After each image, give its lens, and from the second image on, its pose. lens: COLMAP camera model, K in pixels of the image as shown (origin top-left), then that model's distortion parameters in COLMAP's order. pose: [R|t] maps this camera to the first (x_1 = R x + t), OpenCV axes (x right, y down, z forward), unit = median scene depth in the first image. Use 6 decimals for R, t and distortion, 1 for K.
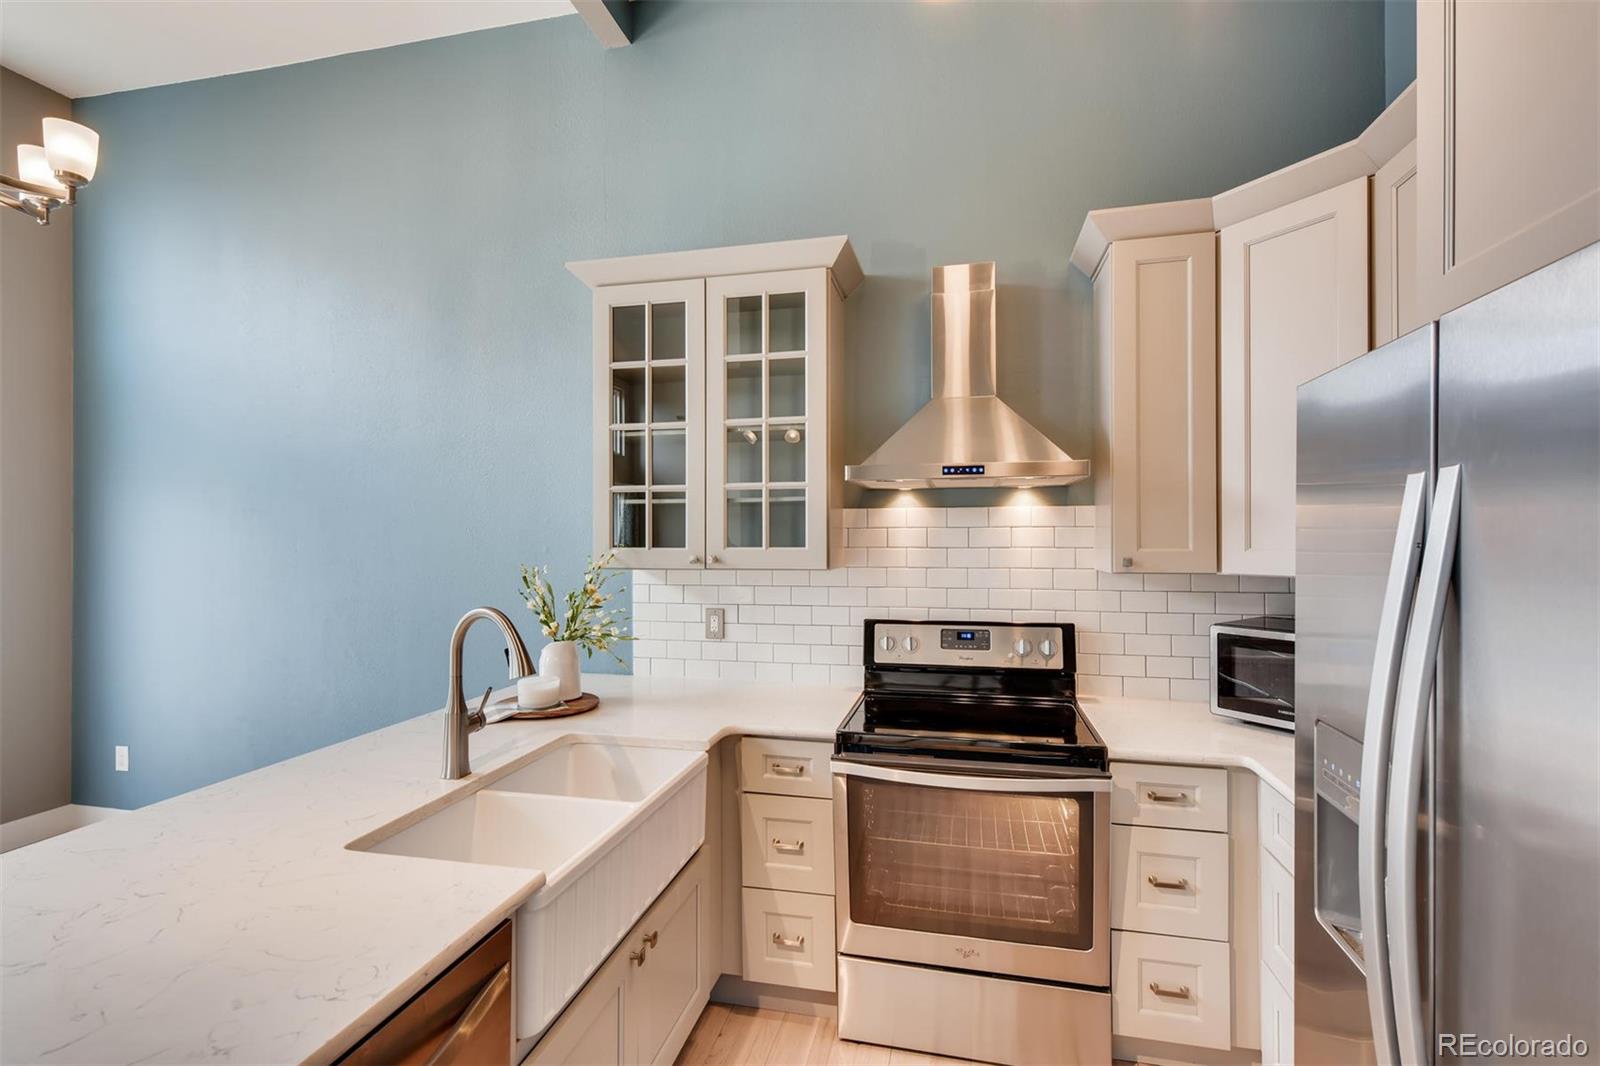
lens RADIAL K [[707.2, 0, 805.9], [0, 707.2, 534.3], [0, 0, 1]] dist [0.011144, -0.001416]
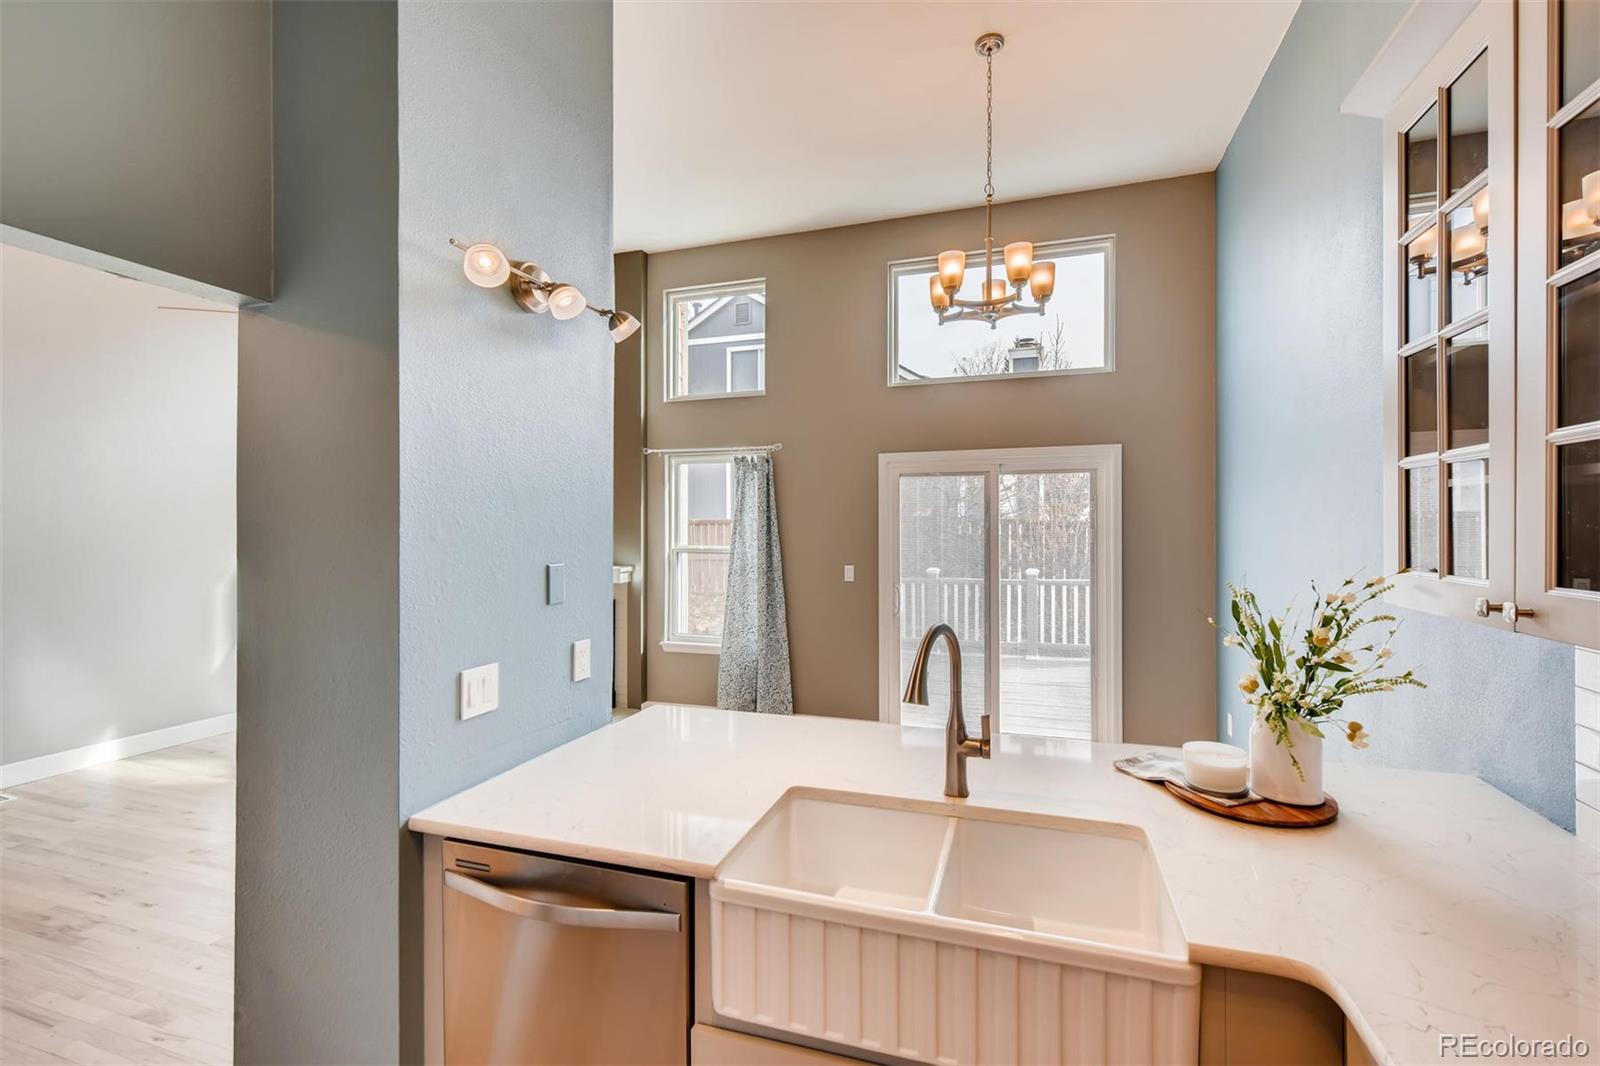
lens RADIAL K [[707.2, 0, 824.2], [0, 707.2, 522.8], [0, 0, 1]] dist [0.011144, -0.001416]
pose [[-0.096936, 0.008404, -0.995255, 0.306470], [0.013042, 0.999889, 0.007172, -0.026469], [0.995205, -0.012285, -0.097035, 0.564733]]
